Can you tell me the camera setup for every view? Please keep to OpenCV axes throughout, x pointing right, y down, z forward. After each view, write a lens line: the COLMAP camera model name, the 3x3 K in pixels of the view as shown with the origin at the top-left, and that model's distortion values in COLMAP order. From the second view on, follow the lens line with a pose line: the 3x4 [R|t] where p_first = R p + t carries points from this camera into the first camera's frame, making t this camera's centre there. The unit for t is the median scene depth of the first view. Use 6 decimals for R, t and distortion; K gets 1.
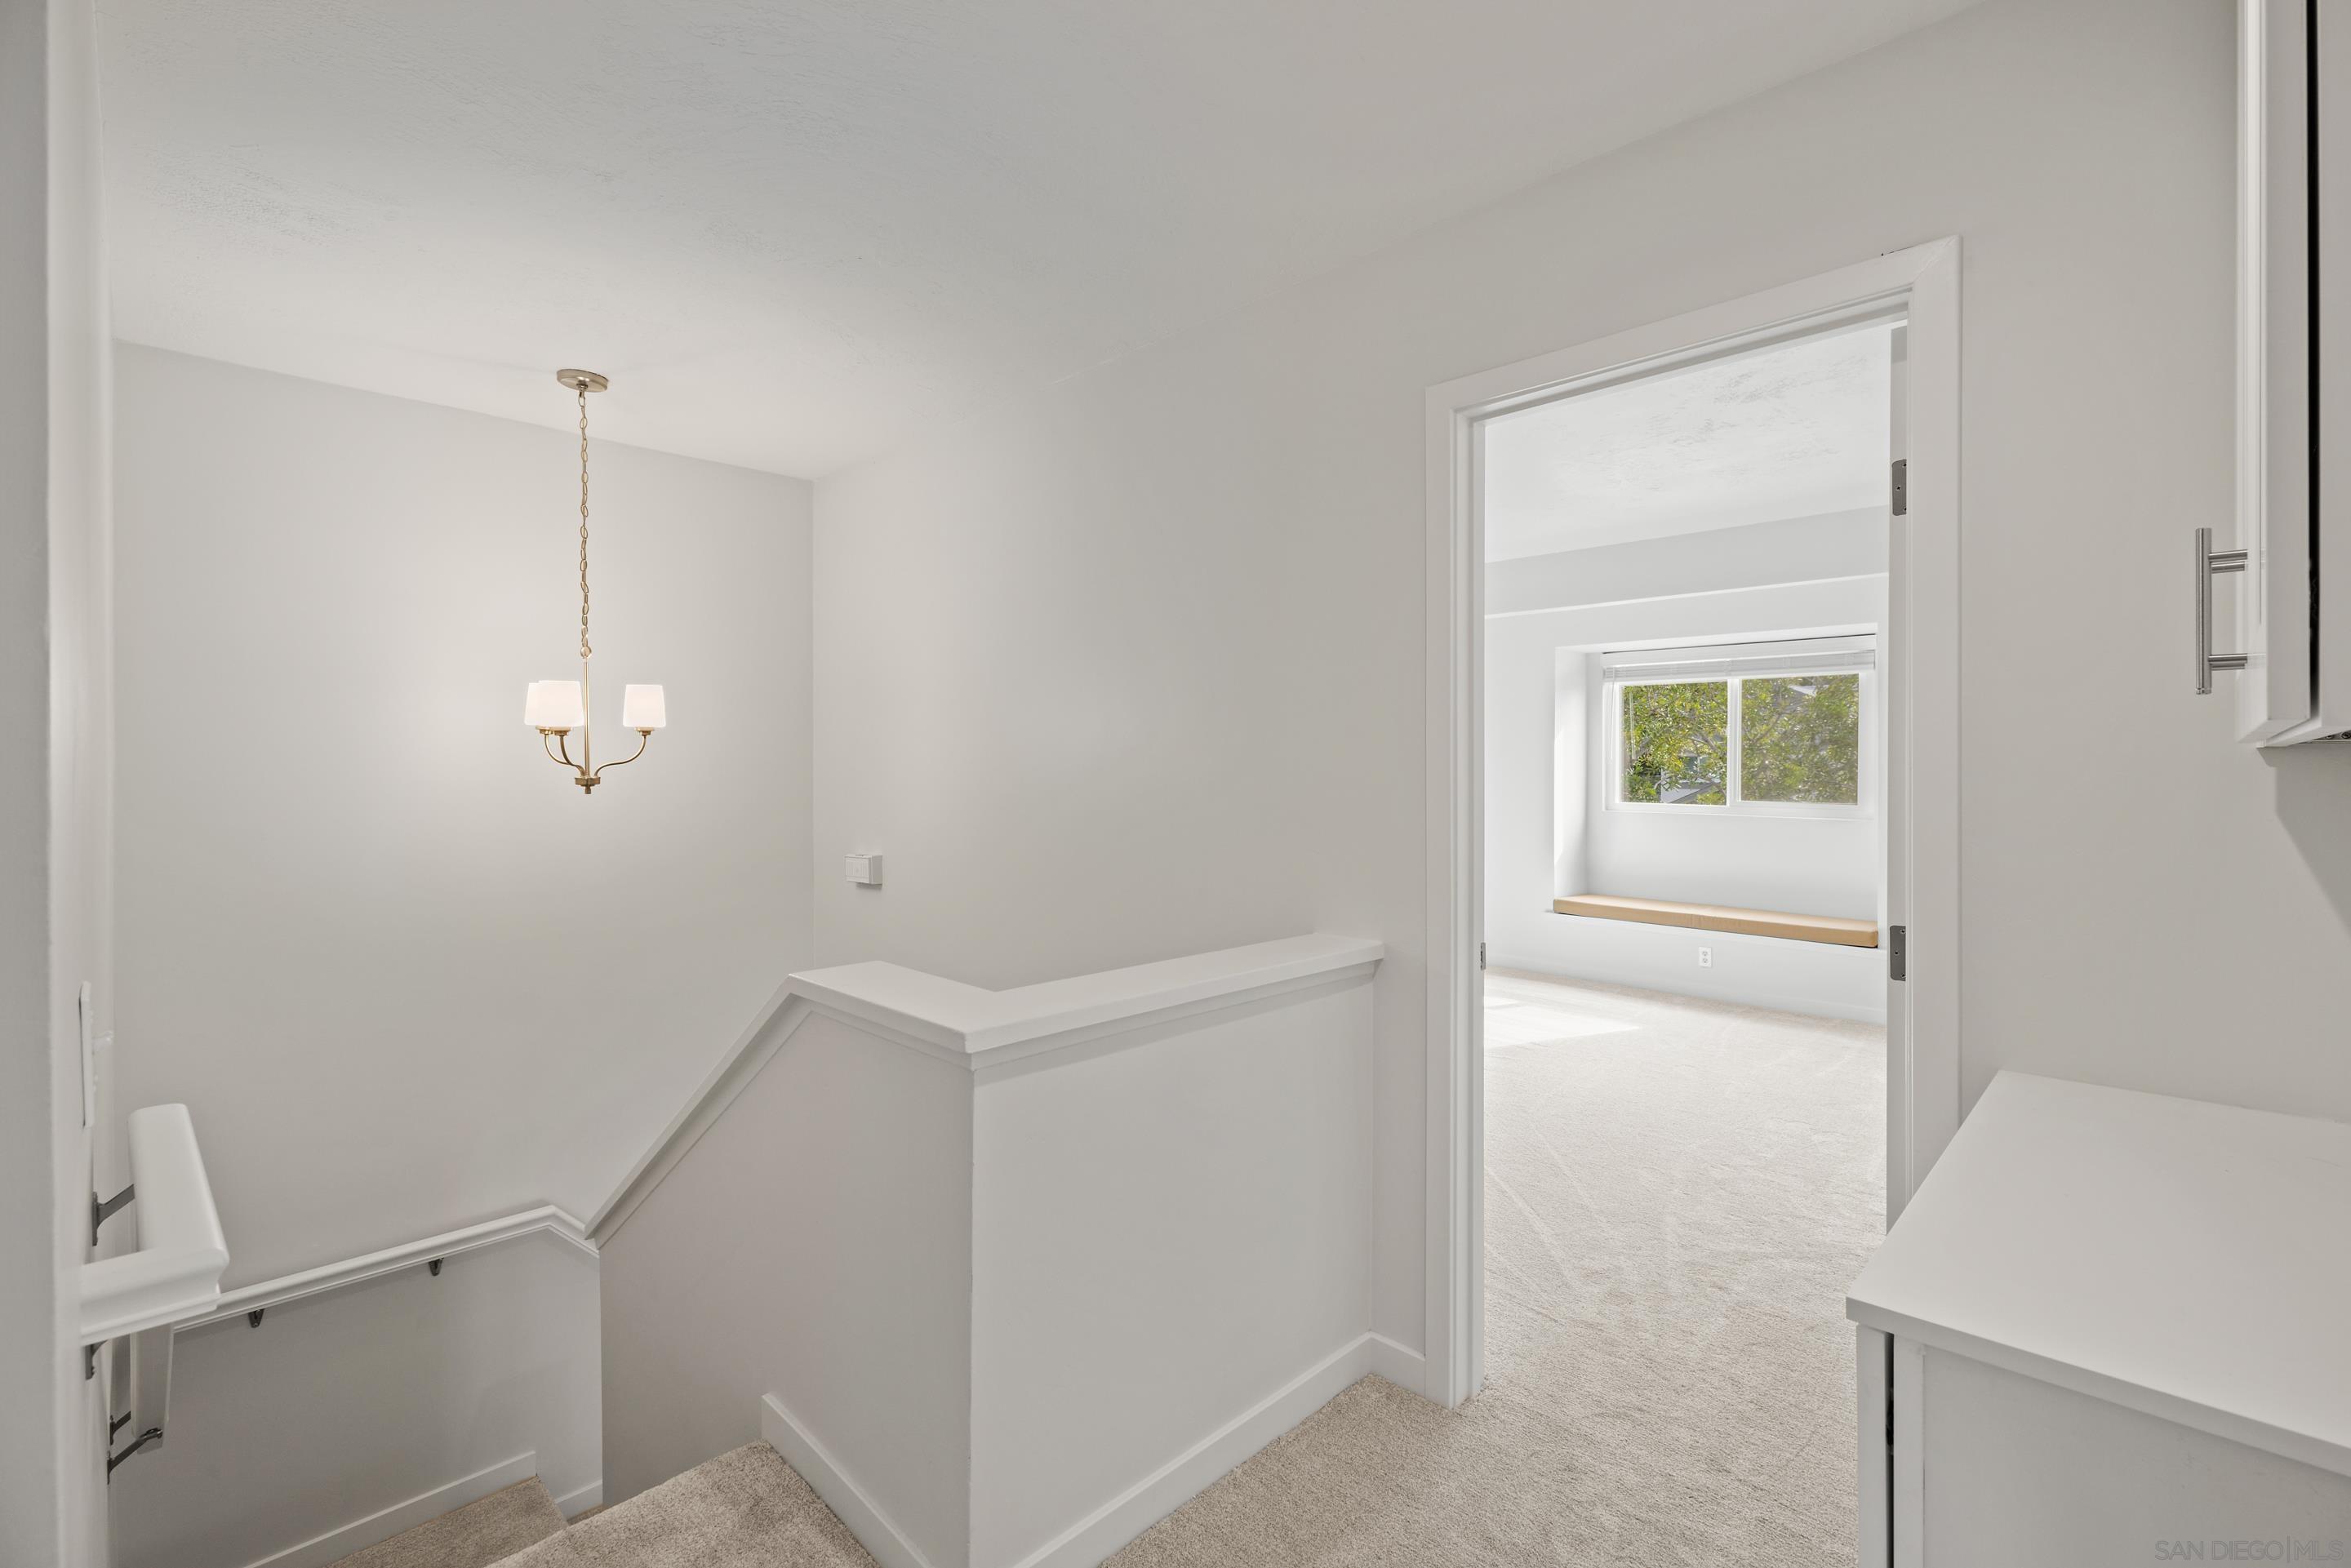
lens RADIAL K [[1024.6, 0, 1175.5], [0, 1024.6, 784.0], [0, 0, 1]] dist [0.003942, 0.000217]
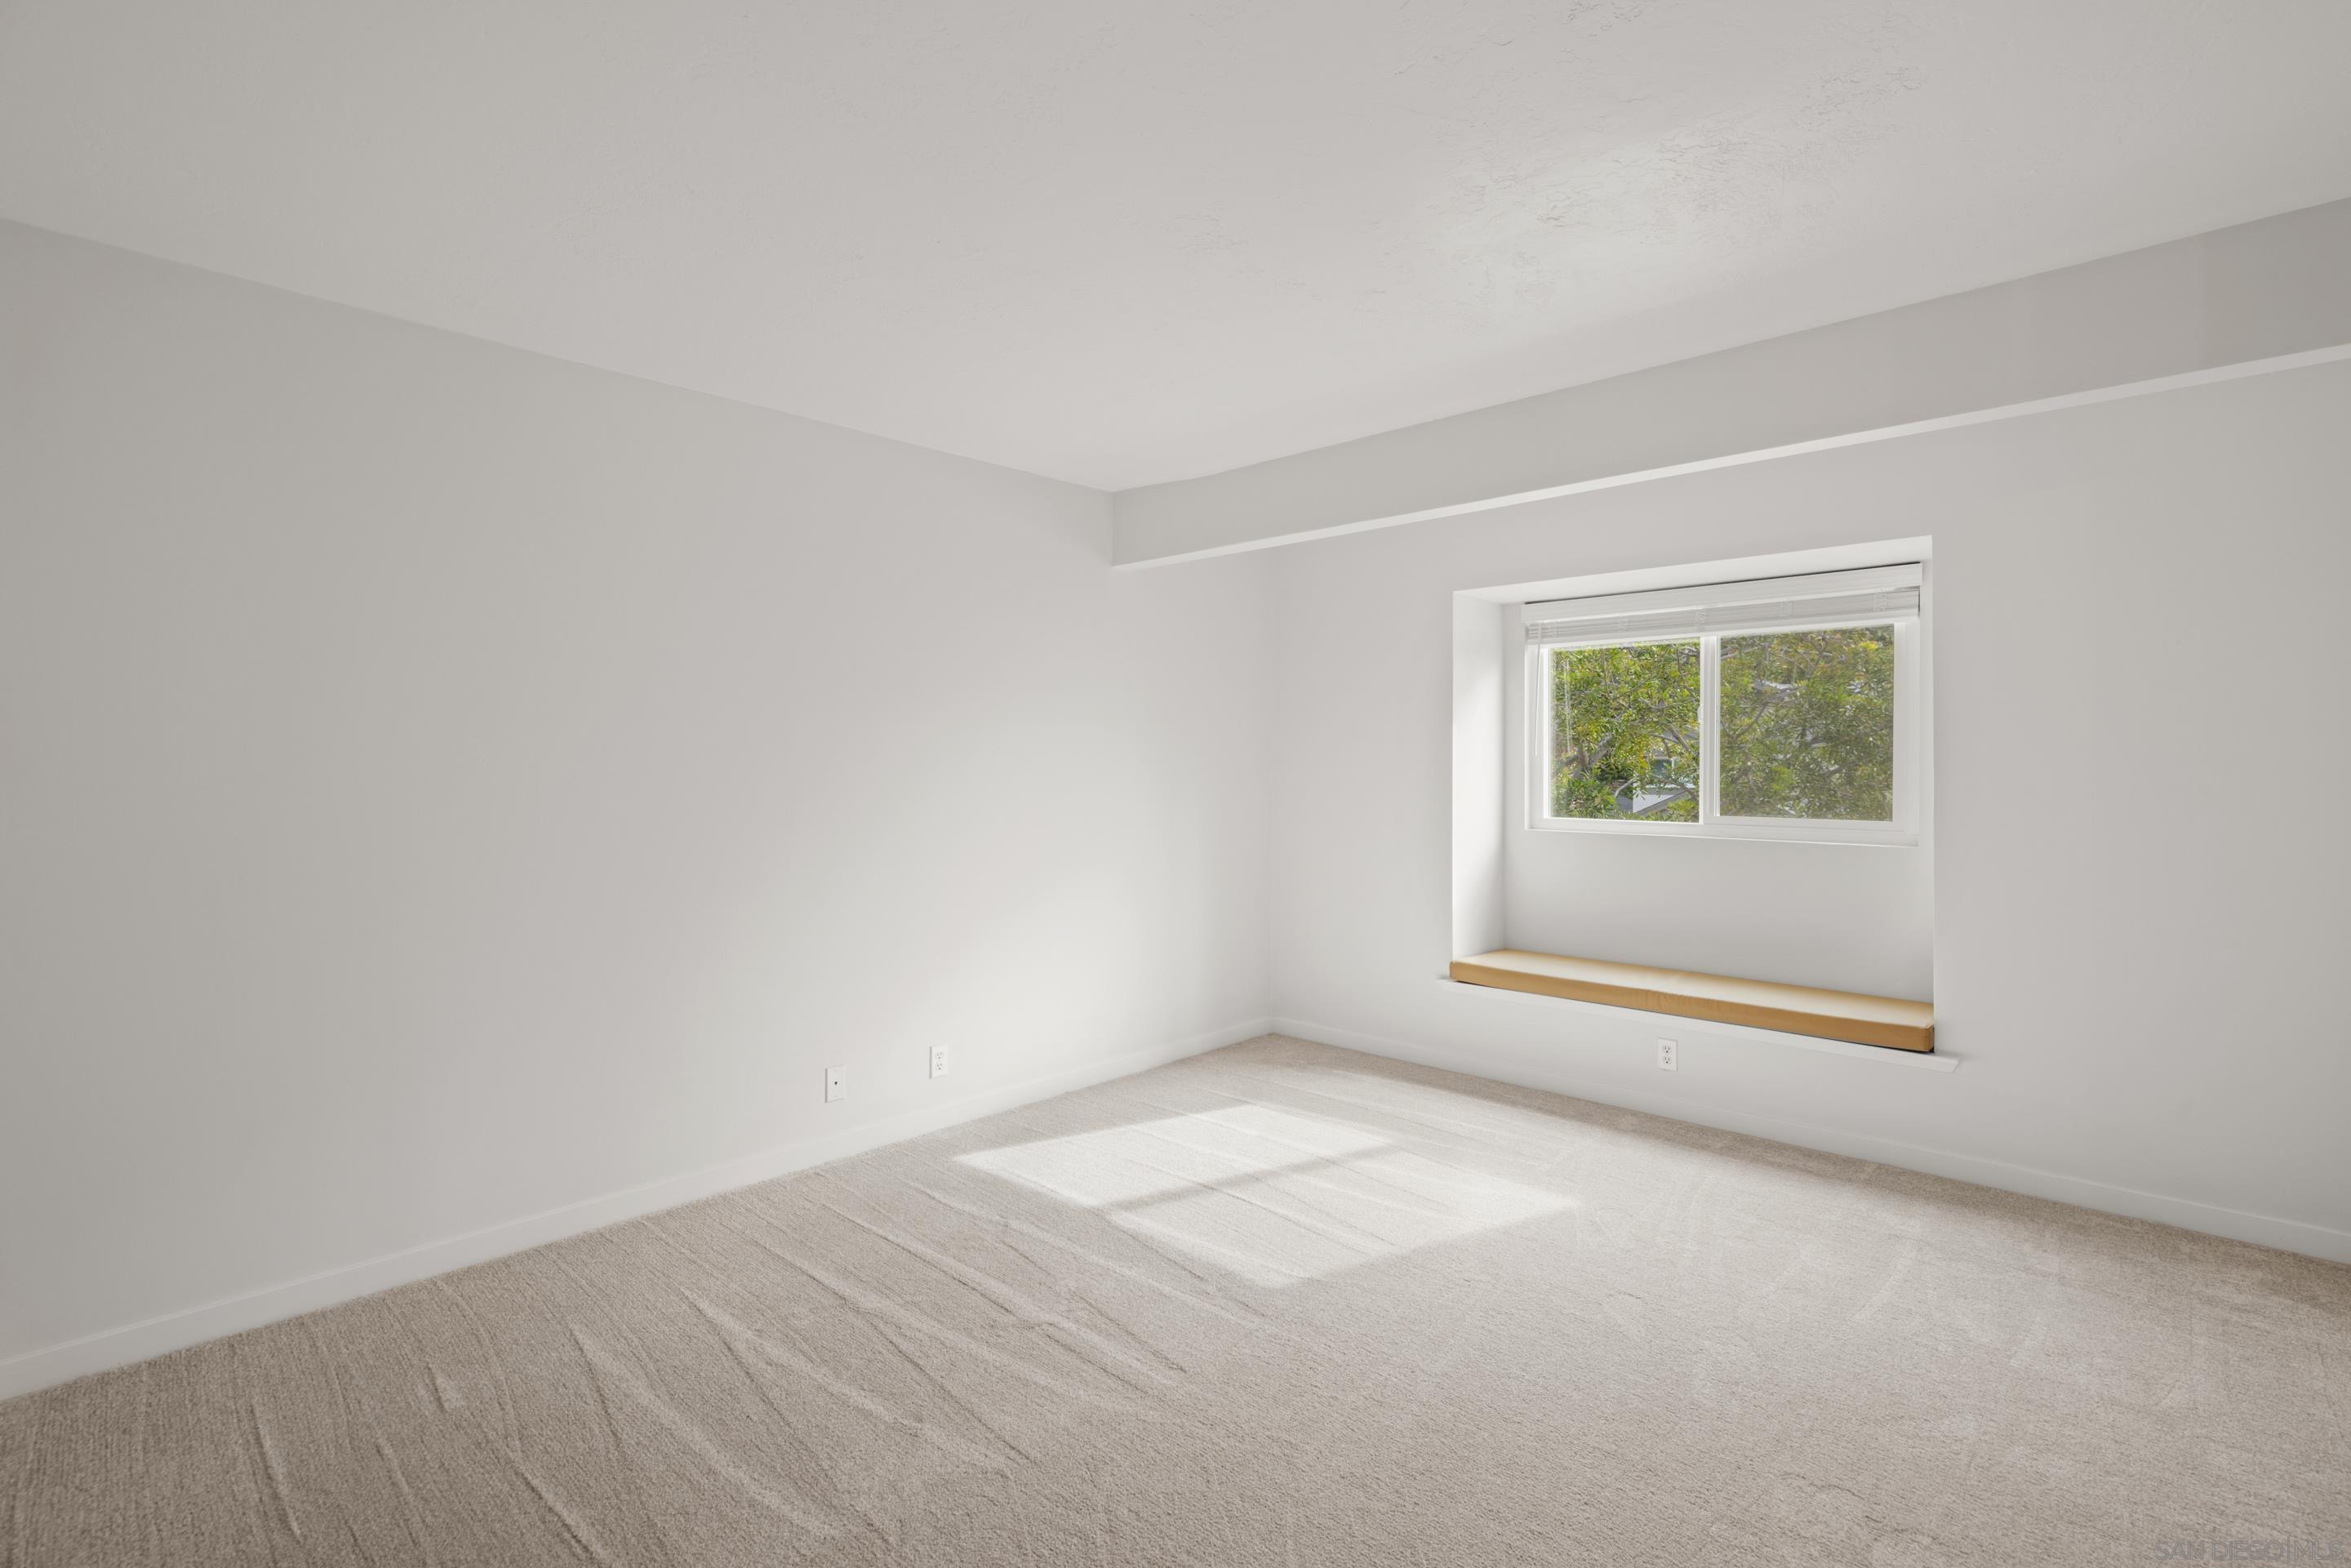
lens RADIAL K [[1080.1, 0, 1175.5], [0, 1080.1, 784.0], [0, 0, 1]] dist [-0.003722, -0.000296]
pose [[0.999266, -0.001488, 0.038282, 0.142060], [0.001724, 0.999980, -0.006127, -0.000867], [-0.038272, 0.006189, 0.999248, 0.260160]]
